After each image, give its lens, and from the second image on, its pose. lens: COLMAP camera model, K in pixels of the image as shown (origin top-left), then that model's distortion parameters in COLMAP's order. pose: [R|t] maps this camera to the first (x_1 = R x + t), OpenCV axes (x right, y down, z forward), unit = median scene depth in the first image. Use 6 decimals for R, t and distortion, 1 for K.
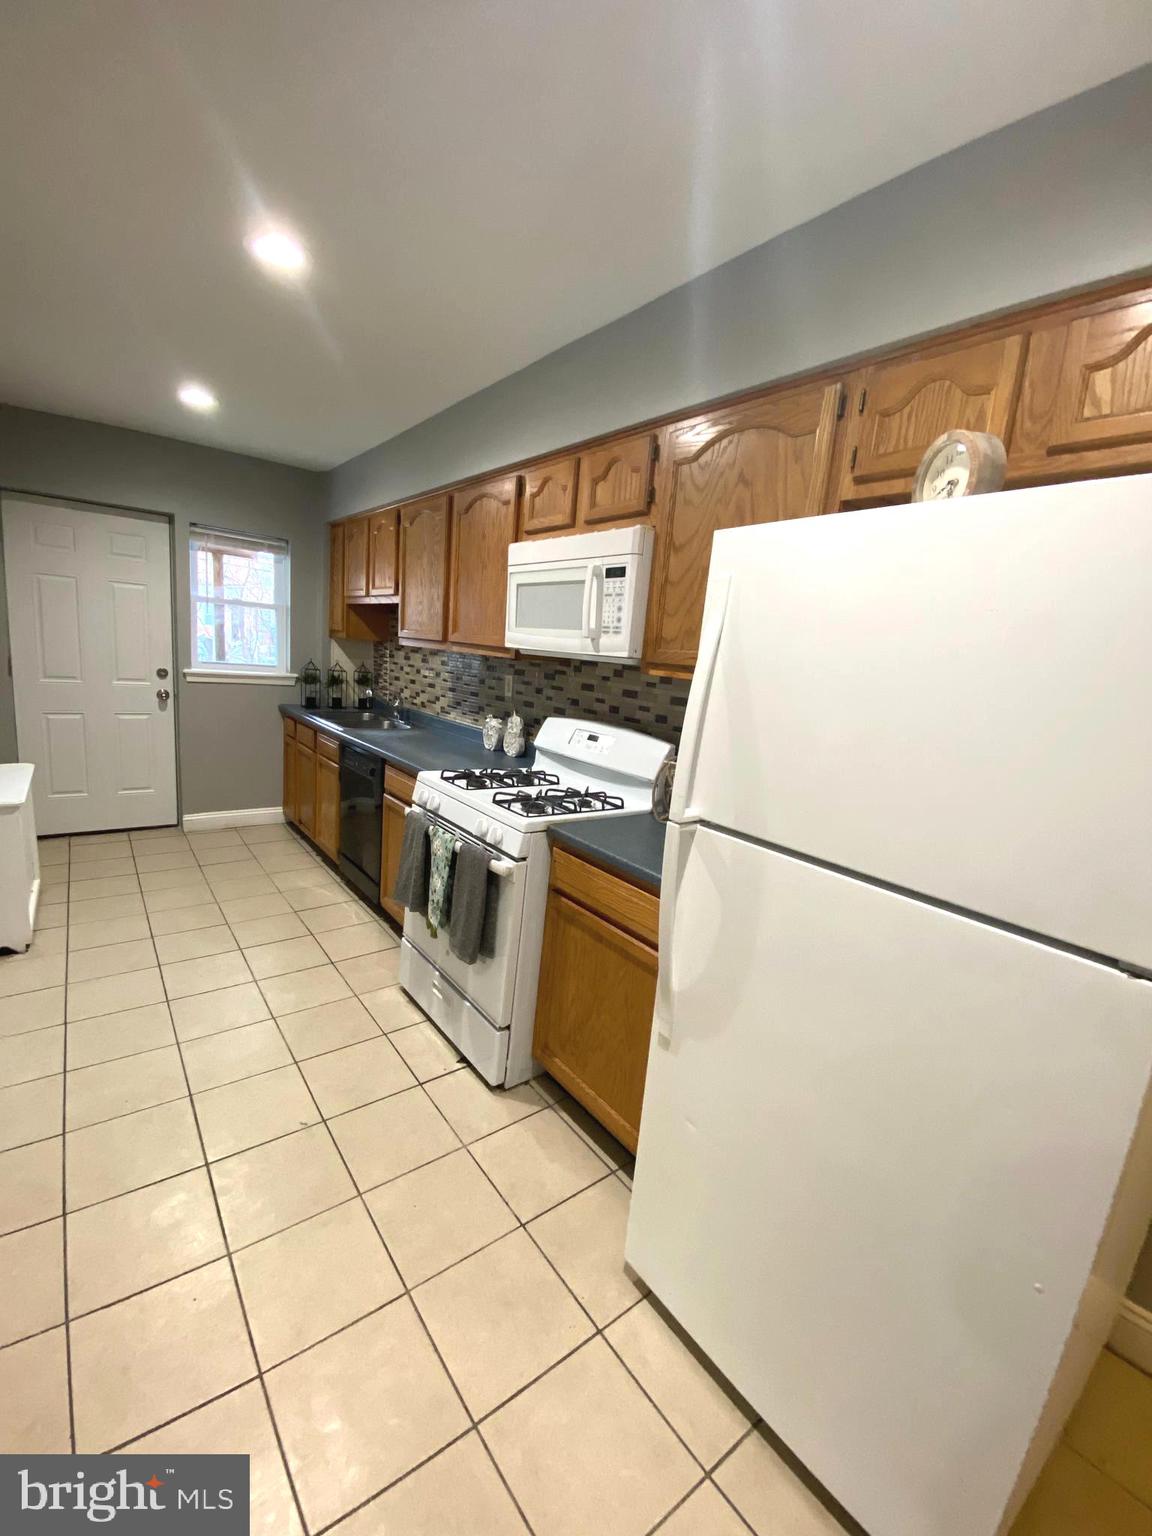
lens RADIAL K [[613.2, 0, 576.0], [0, 613.2, 768.0], [0, 0, 1]] dist [0.000506, -0.019753]
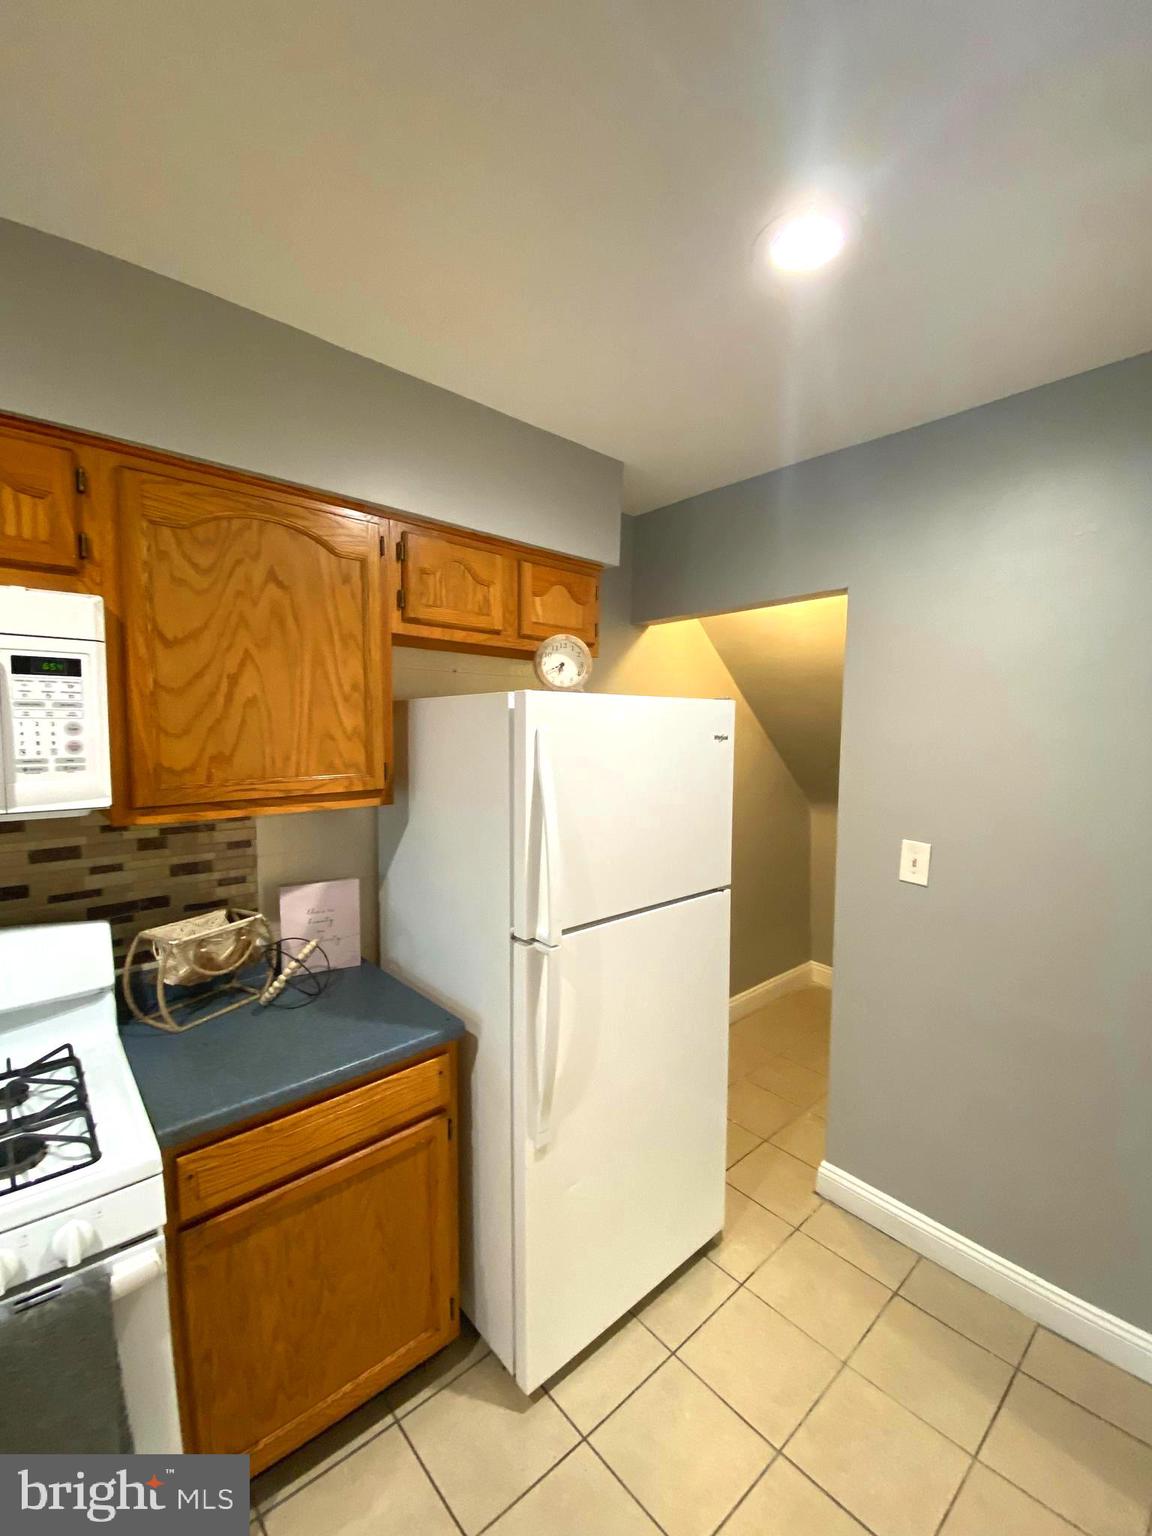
lens RADIAL K [[604.2, 0, 573.8], [0, 604.2, 744.5], [0, 0, 1]] dist [-0.044303, -0.000076]
pose [[-0.067274, -0.116716, 0.990884, -0.517657], [0.165719, 0.978032, 0.126453, -0.239471], [-0.983876, 0.172716, -0.046454, 0.568136]]
